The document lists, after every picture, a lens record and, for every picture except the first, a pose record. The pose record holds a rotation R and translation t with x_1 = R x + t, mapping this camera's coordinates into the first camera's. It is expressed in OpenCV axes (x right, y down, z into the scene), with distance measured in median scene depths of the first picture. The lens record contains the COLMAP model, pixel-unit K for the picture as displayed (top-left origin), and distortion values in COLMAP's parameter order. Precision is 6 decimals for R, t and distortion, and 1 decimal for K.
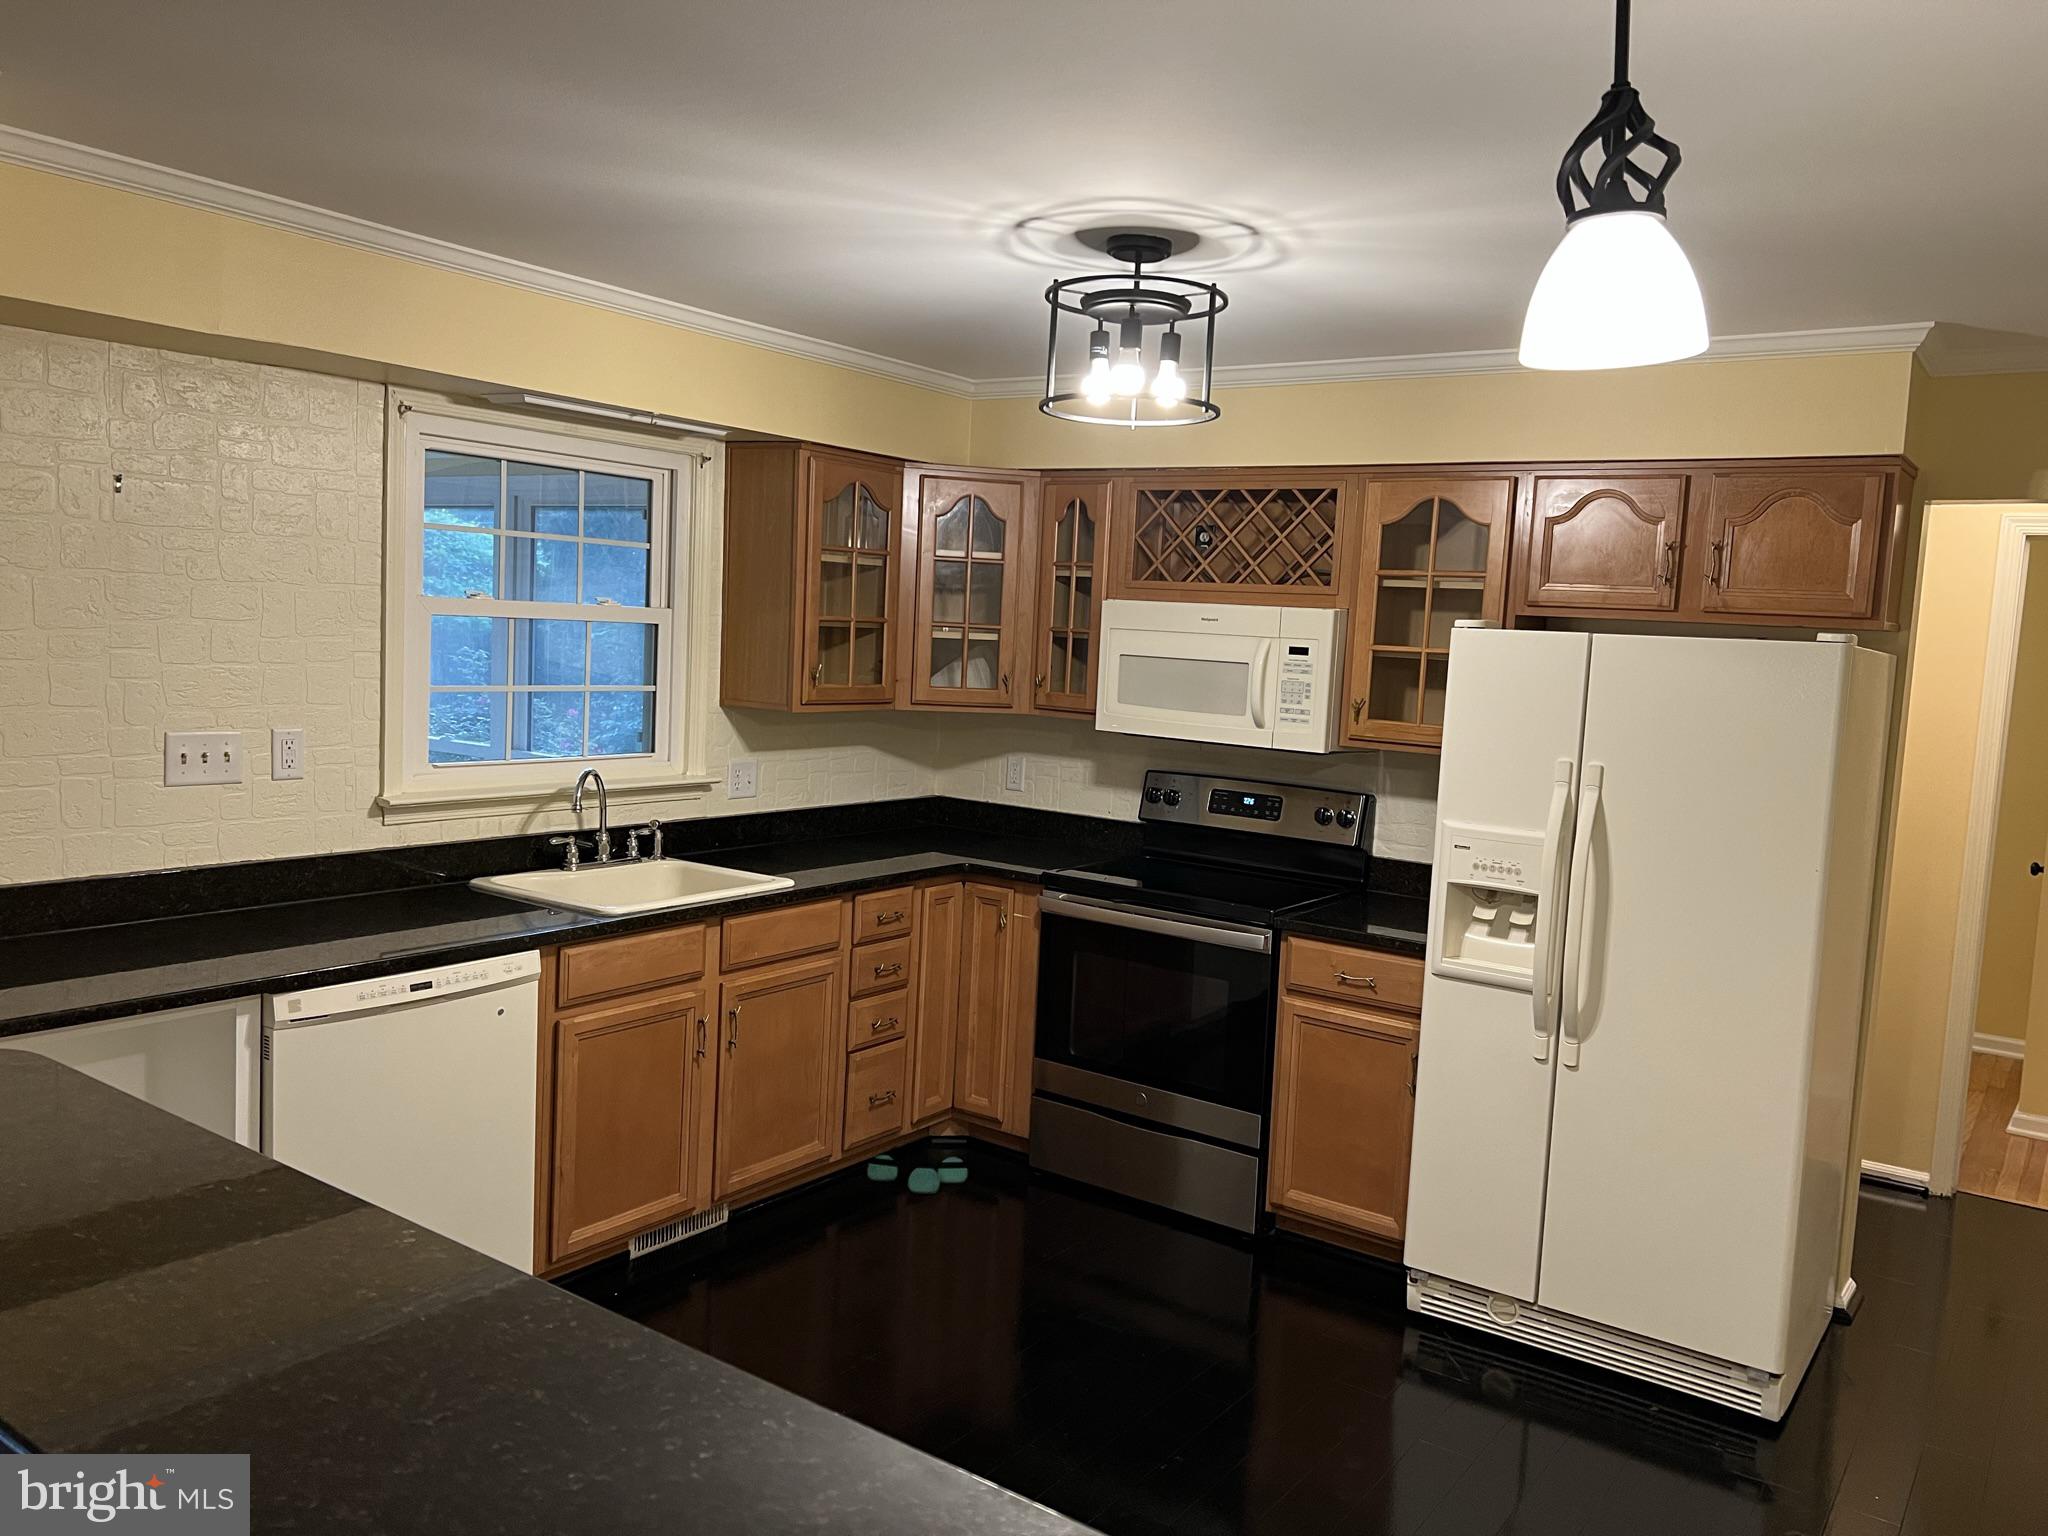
lens RADIAL K [[1536.6, 0, 1018.7], [0, 1536.6, 768.6], [0, 0, 1]] dist [0.026149, -0.019055]
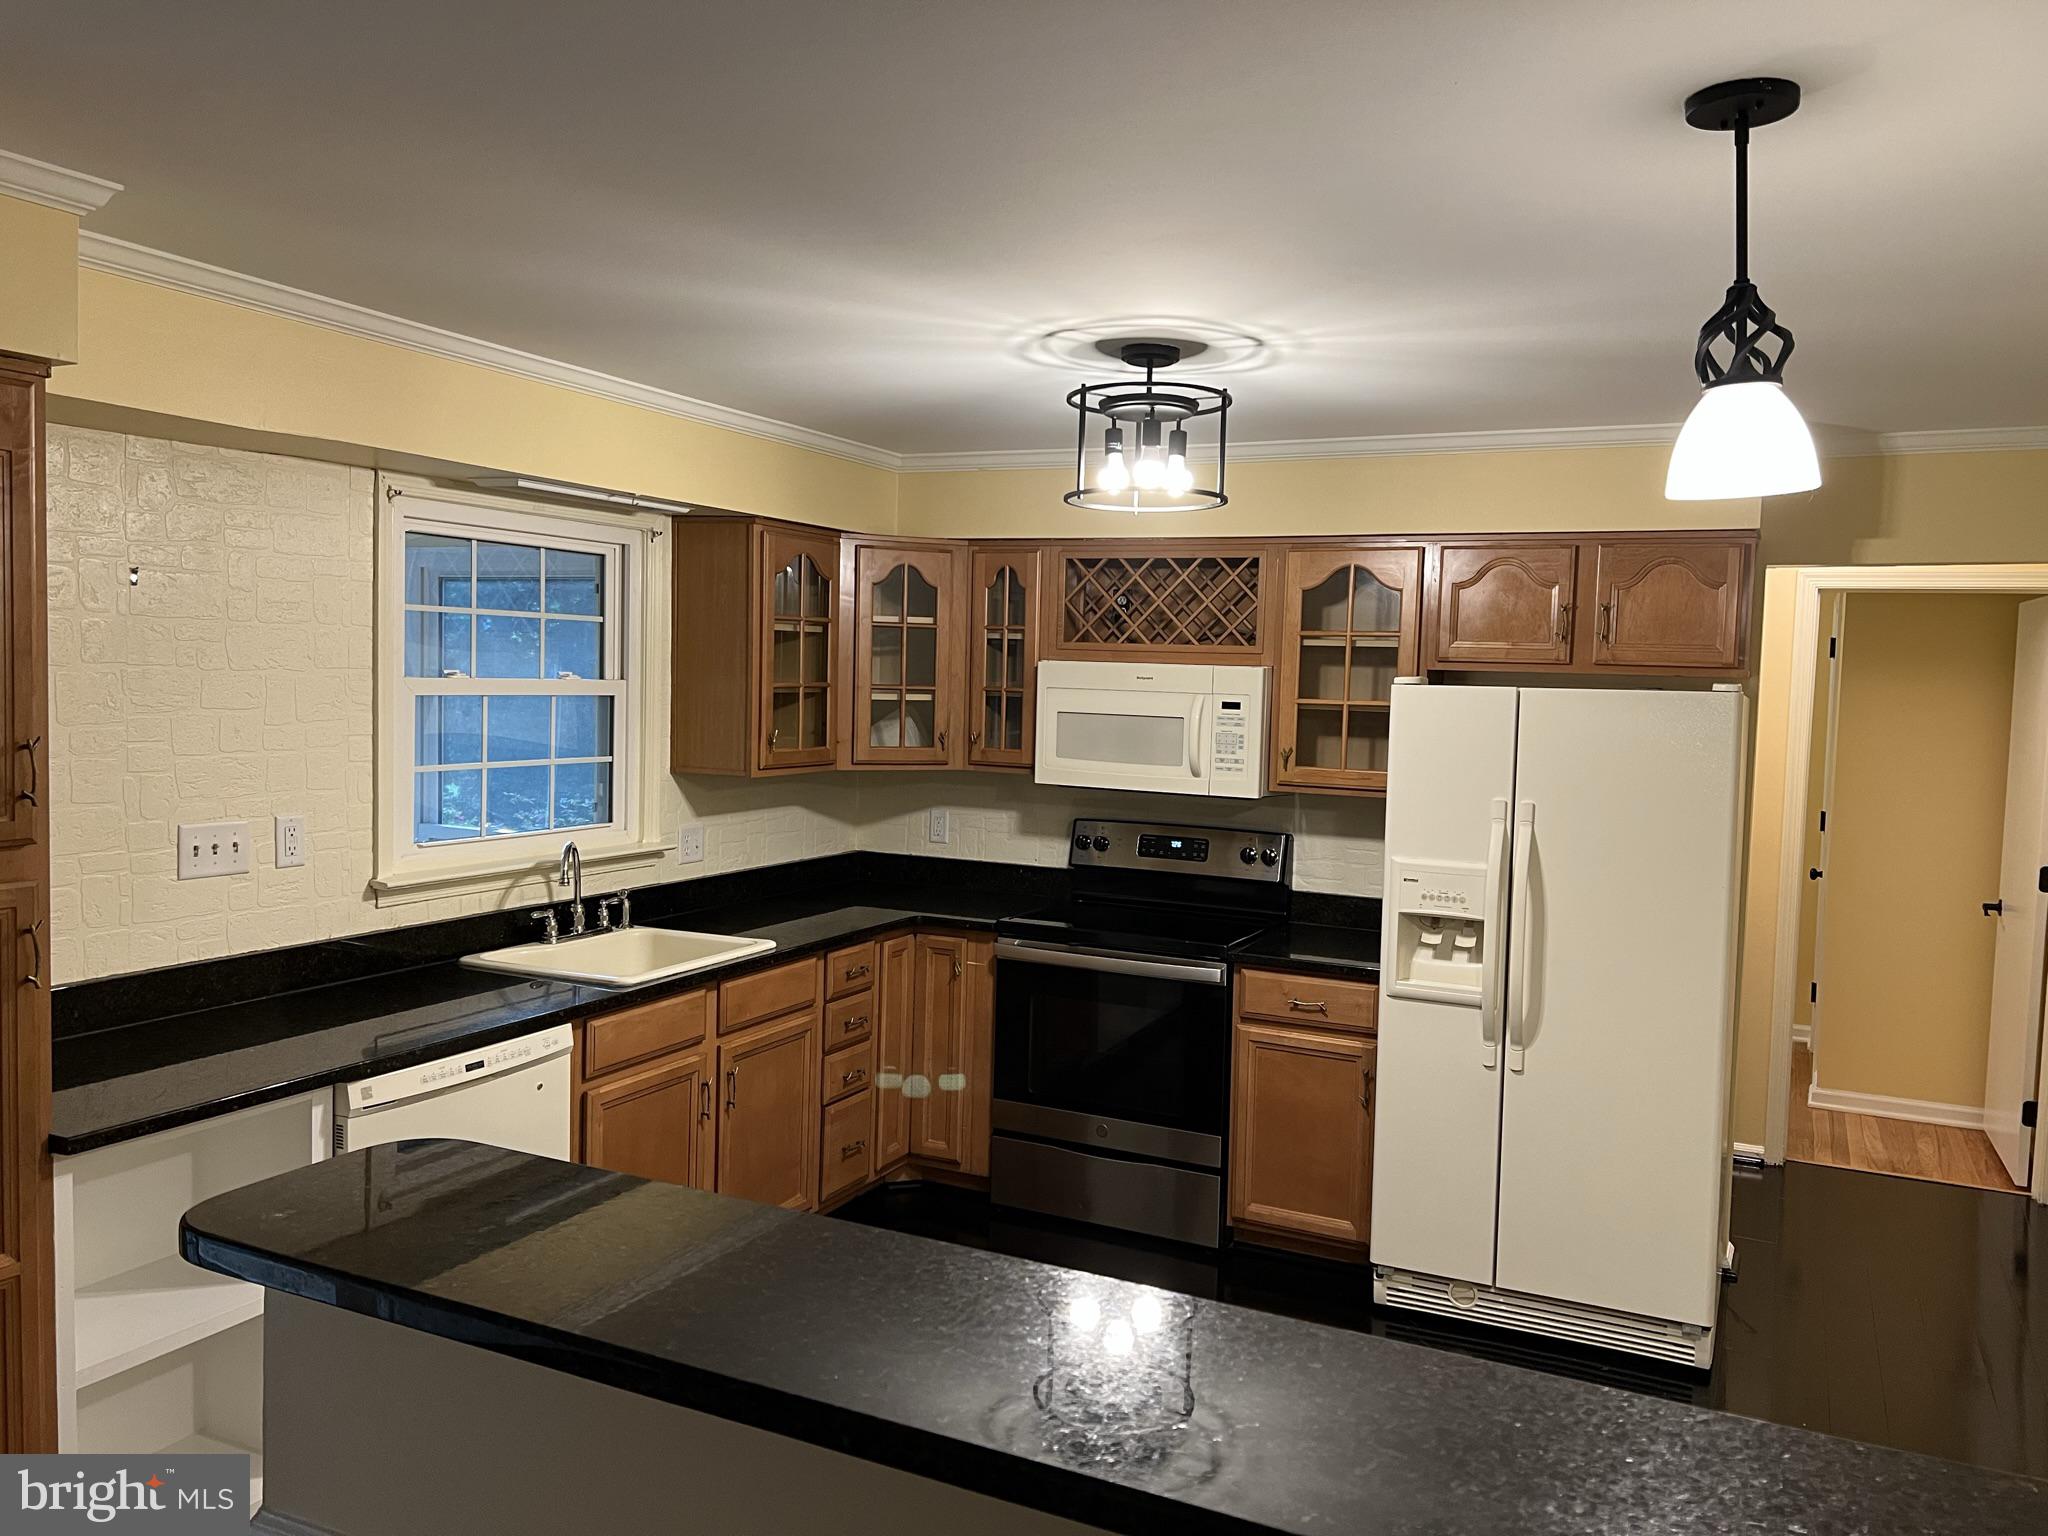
lens RADIAL K [[1536.6, 0, 1029.7], [0, 1536.6, 765.9], [0, 0, 1]] dist [0.026149, -0.019055]
pose [[0.985903, -0.033785, 0.163874, -0.151304], [0.038307, 0.998965, -0.024507, -0.013852], [-0.162877, 0.030439, 0.986177, -0.053369]]
